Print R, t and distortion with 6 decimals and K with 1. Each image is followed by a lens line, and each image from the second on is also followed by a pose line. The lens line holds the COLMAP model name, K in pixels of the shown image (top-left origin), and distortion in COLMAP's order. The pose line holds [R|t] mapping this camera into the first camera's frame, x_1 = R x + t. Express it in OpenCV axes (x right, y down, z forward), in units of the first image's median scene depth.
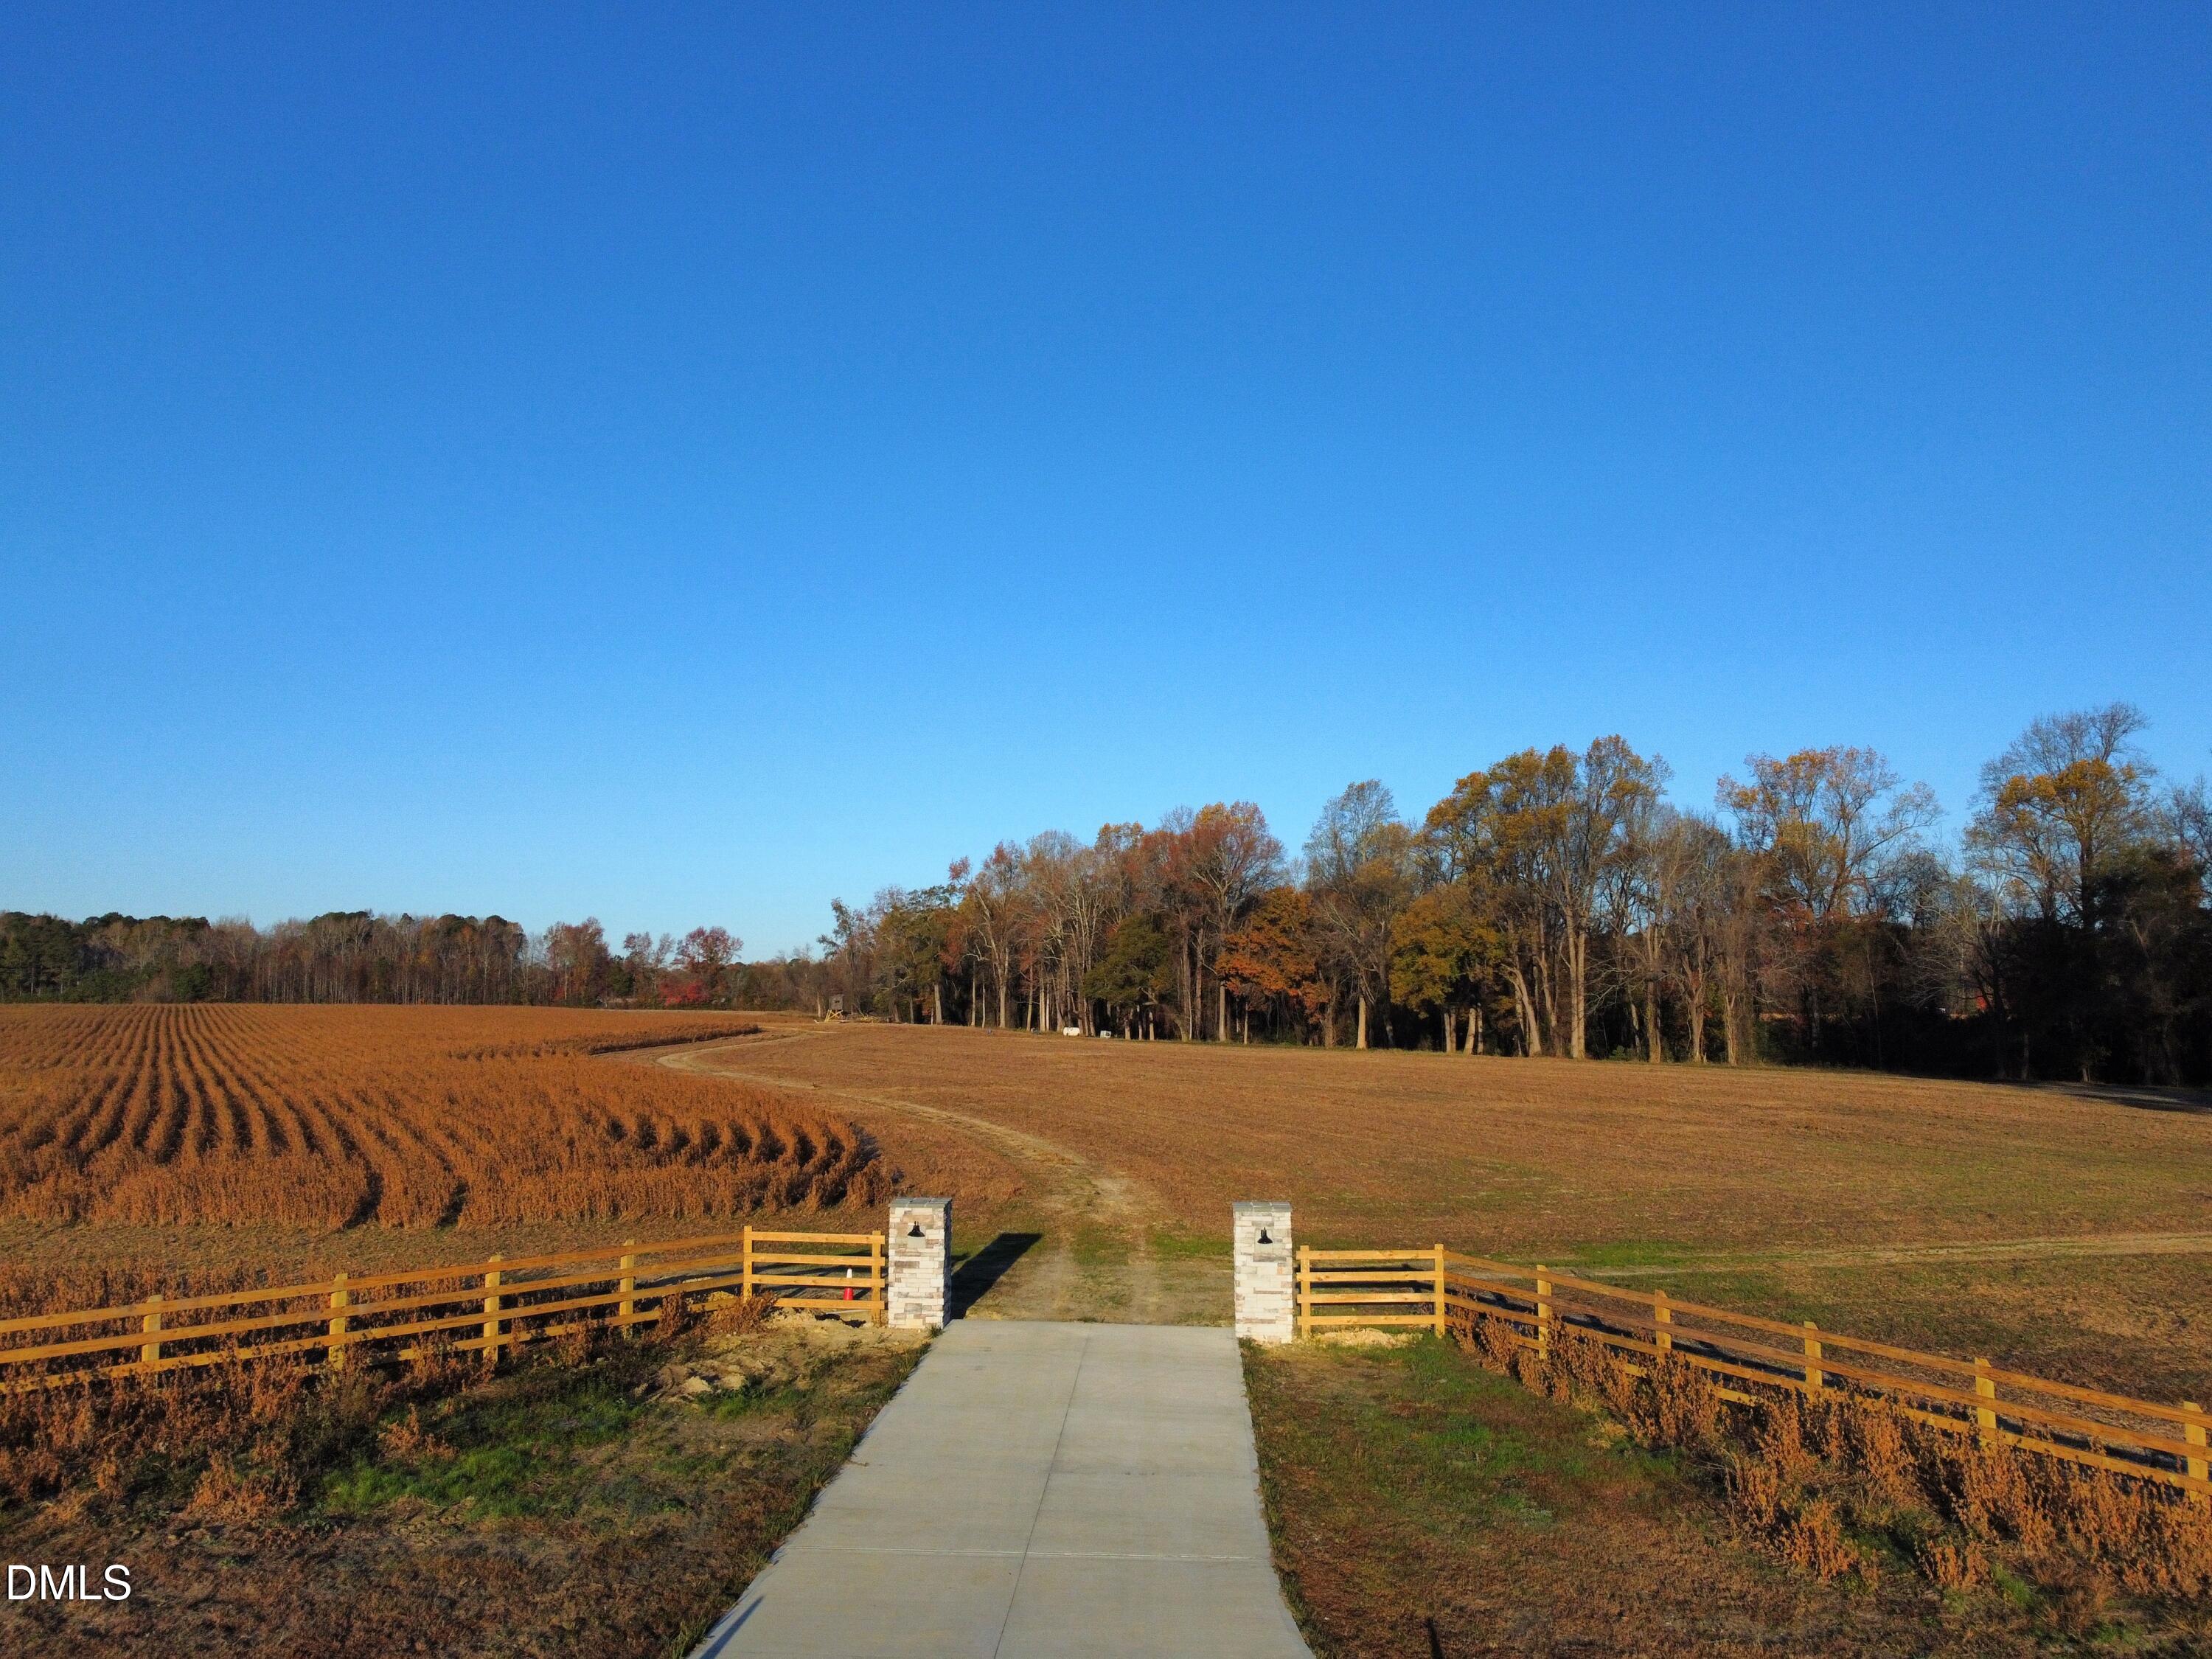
lens RADIAL K [[1677.0, 0, 1100.4], [0, 1677.0, 828.2], [0, 0, 1]] dist [0.003804, -0.006680]
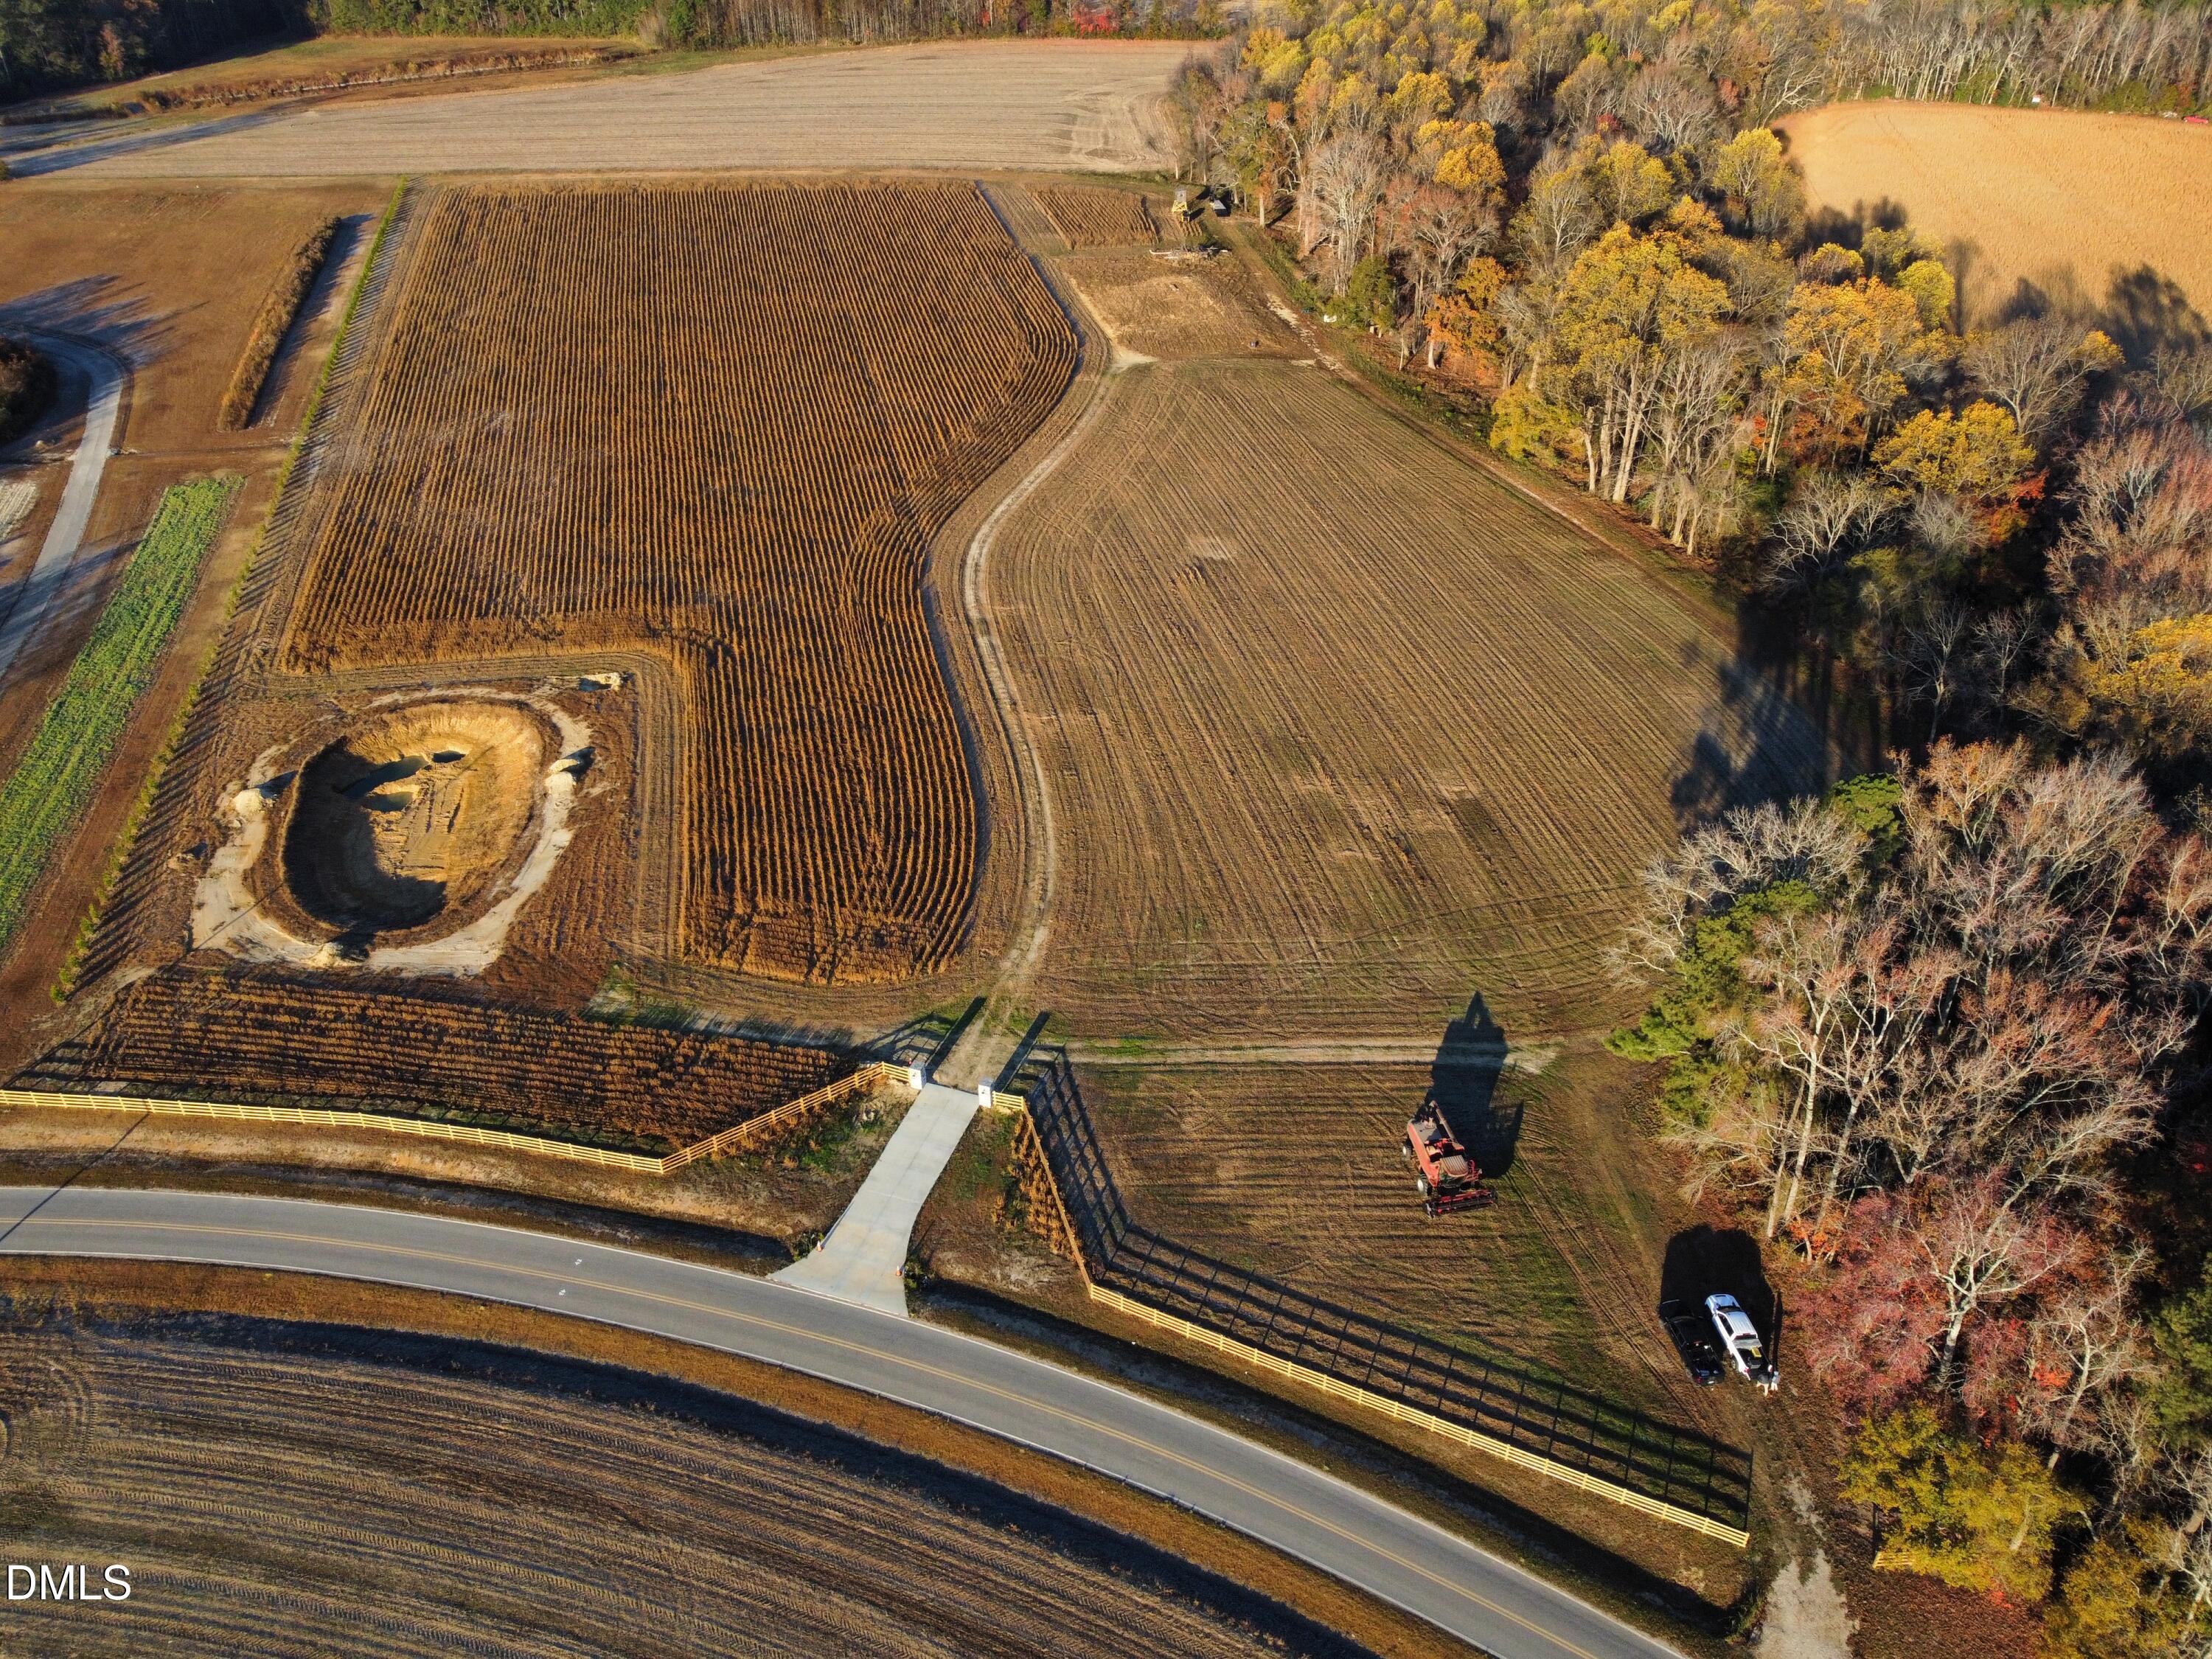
lens RADIAL K [[1677.0, 0, 1099.8], [0, 1677.0, 833.7], [0, 0, 1]] dist [0.003804, -0.006680]
pose [[0.961393, 0.153709, -0.228248, 0.122762], [0.028876, 0.768521, 0.639172, -0.294945], [0.273660, -0.621086, 0.734413, -0.170751]]
